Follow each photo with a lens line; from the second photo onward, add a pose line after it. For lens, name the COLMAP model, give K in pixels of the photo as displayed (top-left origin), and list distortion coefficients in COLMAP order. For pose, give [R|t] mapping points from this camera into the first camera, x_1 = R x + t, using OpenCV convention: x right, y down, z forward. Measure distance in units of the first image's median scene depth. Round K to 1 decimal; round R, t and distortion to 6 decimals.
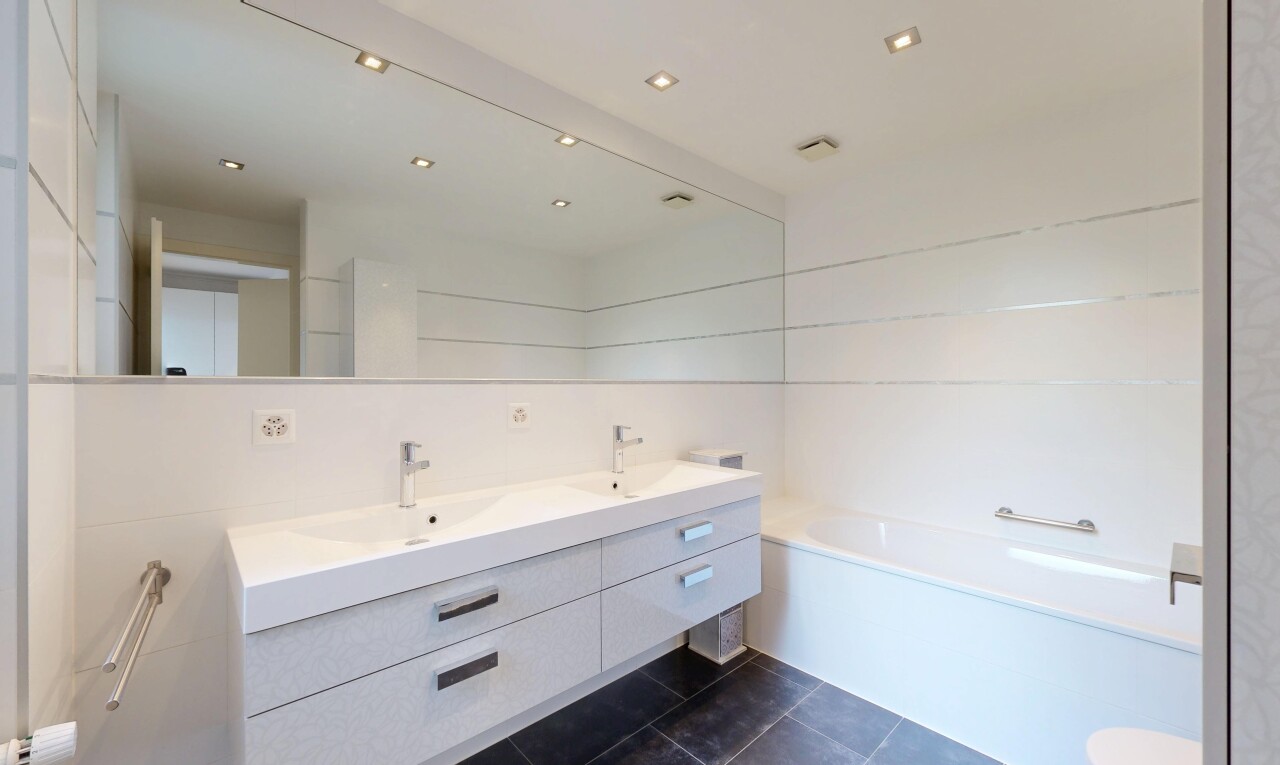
lens RADIAL K [[501.0, 0, 640.0], [0, 501.0, 382.5], [0, 0, 1]] dist [0.000727, 0.000105]
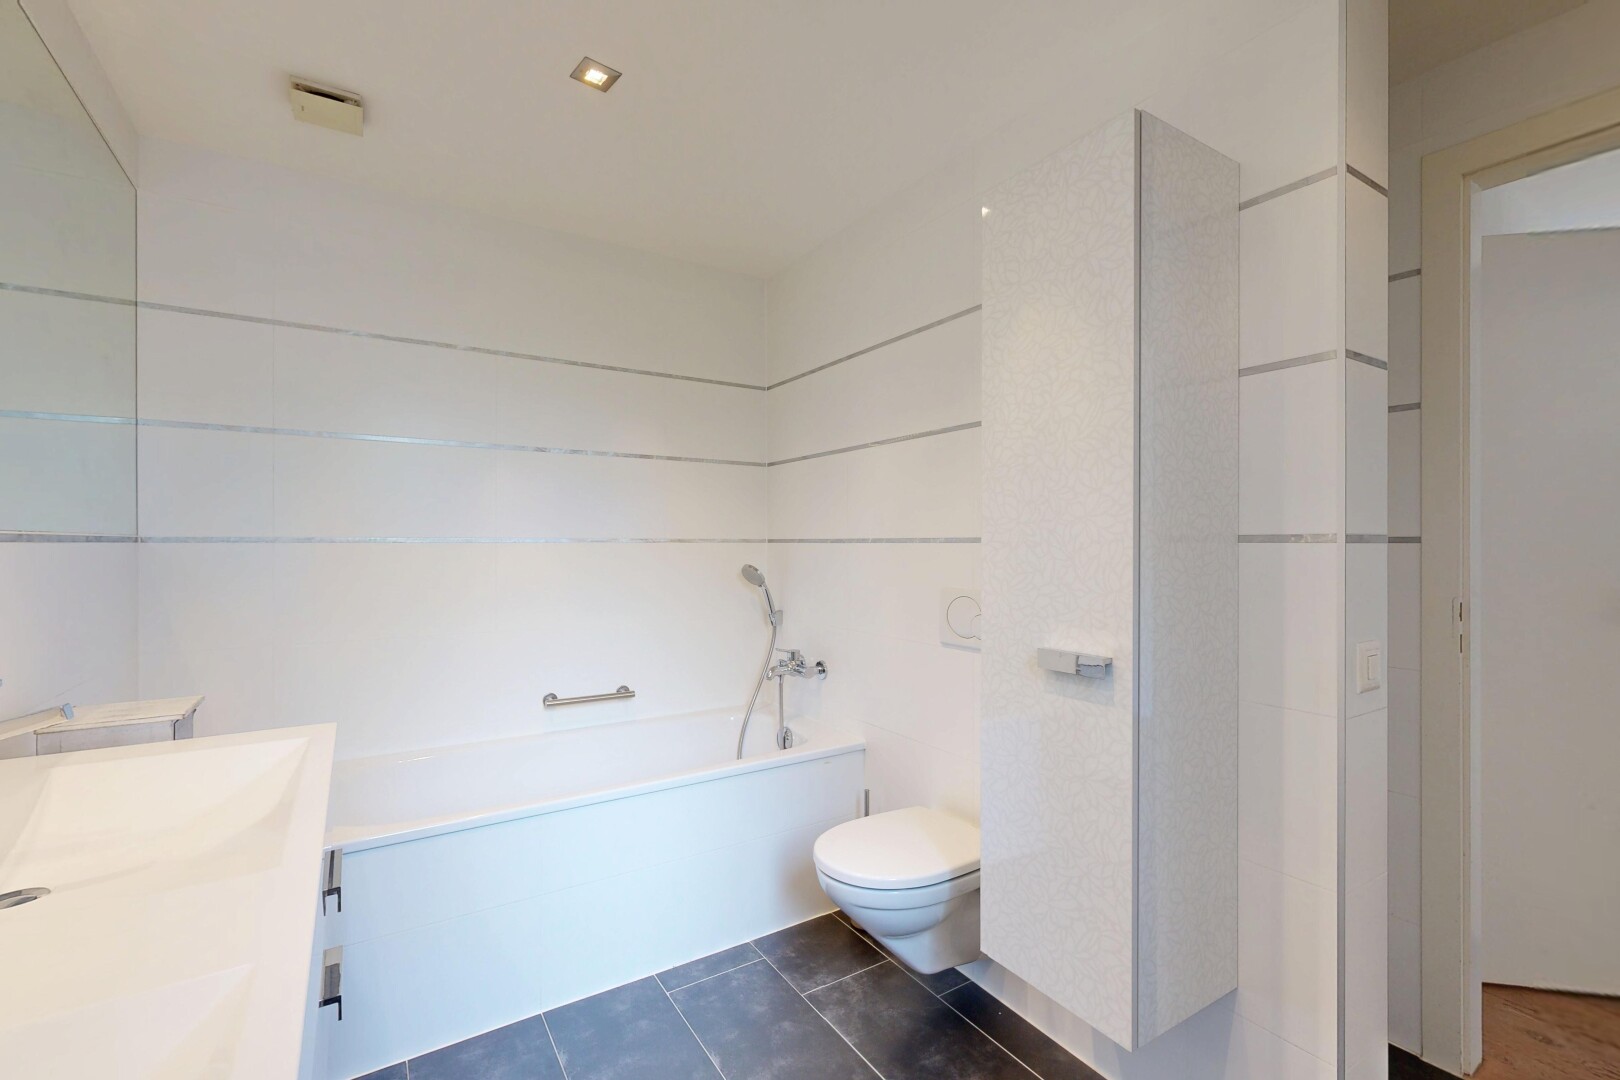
lens RADIAL K [[708.7, 0, 810.0], [0, 708.7, 540.0], [0, 0, 1]] dist [0.000809, 0.000067]
pose [[0.170606, 0.003179, 0.985334, -0.382462], [-0.003665, 0.999990, -0.002592, 0.000965], [-0.985332, -0.003169, 0.170616, 0.439526]]
